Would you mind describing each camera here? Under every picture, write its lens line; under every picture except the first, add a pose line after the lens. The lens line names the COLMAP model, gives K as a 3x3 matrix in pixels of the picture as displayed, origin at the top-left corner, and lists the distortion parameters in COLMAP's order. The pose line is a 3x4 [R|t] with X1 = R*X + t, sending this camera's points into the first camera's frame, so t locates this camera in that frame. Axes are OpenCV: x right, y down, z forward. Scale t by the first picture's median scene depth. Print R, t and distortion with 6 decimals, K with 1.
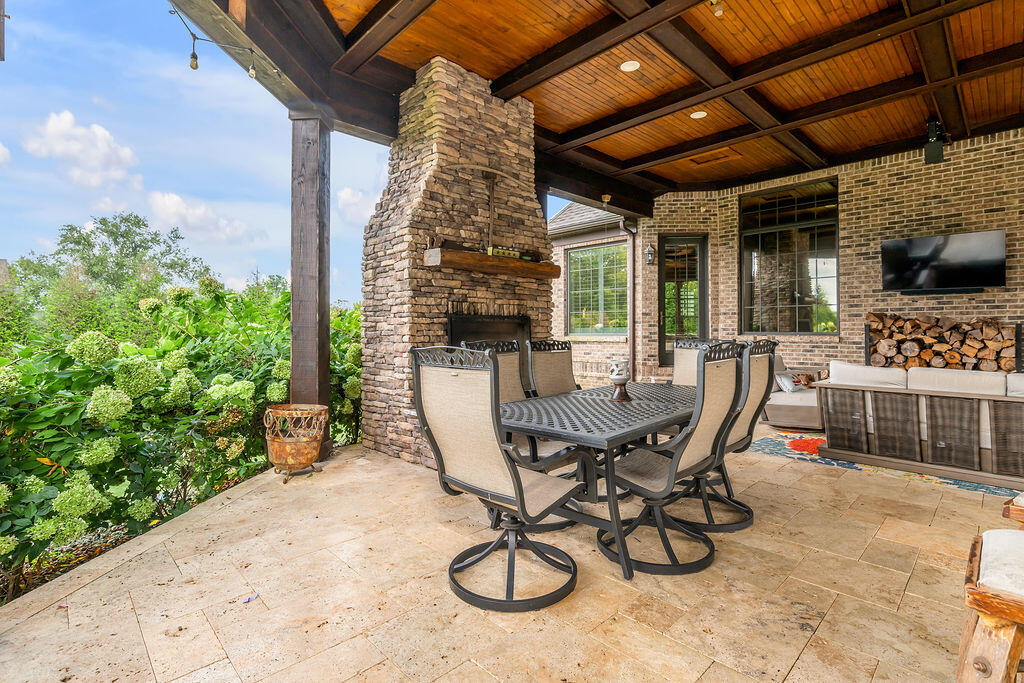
lens RADIAL K [[462.7, 0, 513.8], [0, 462.7, 334.5], [0, 0, 1]] dist [-0.001299, 0.000086]
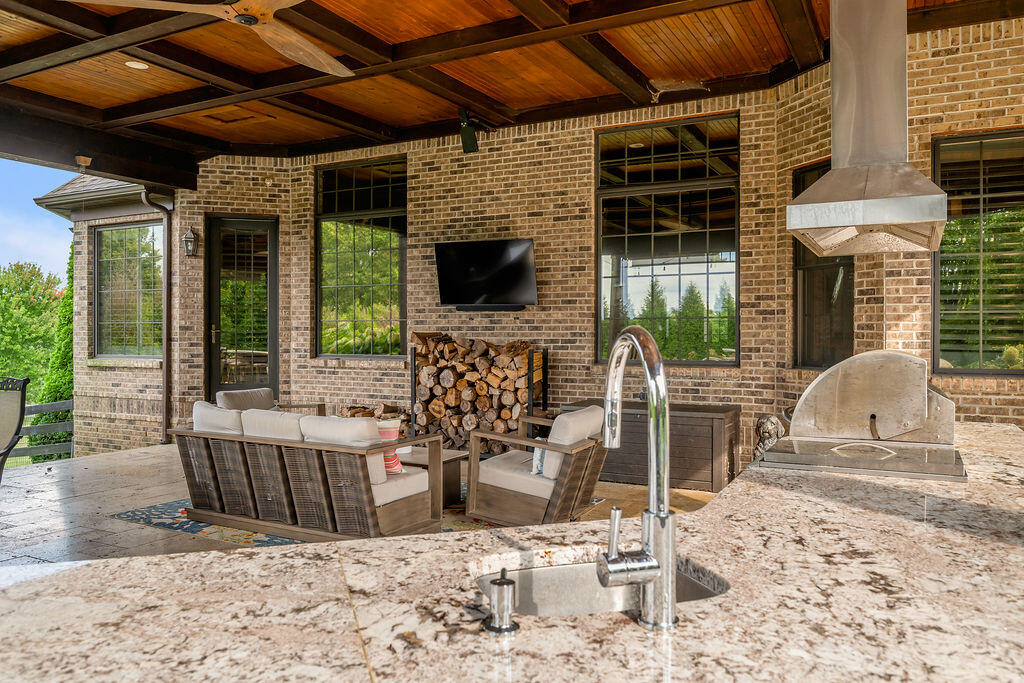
lens RADIAL K [[763.8, 0, 510.8], [0, 763.8, 341.5], [0, 0, 1]] dist [0.010201, -0.001495]
pose [[0.960285, -0.001344, 0.279017, 0.522928], [-0.000368, 0.999981, 0.006084, -0.037539], [-0.279020, -0.005945, 0.960267, -0.291358]]
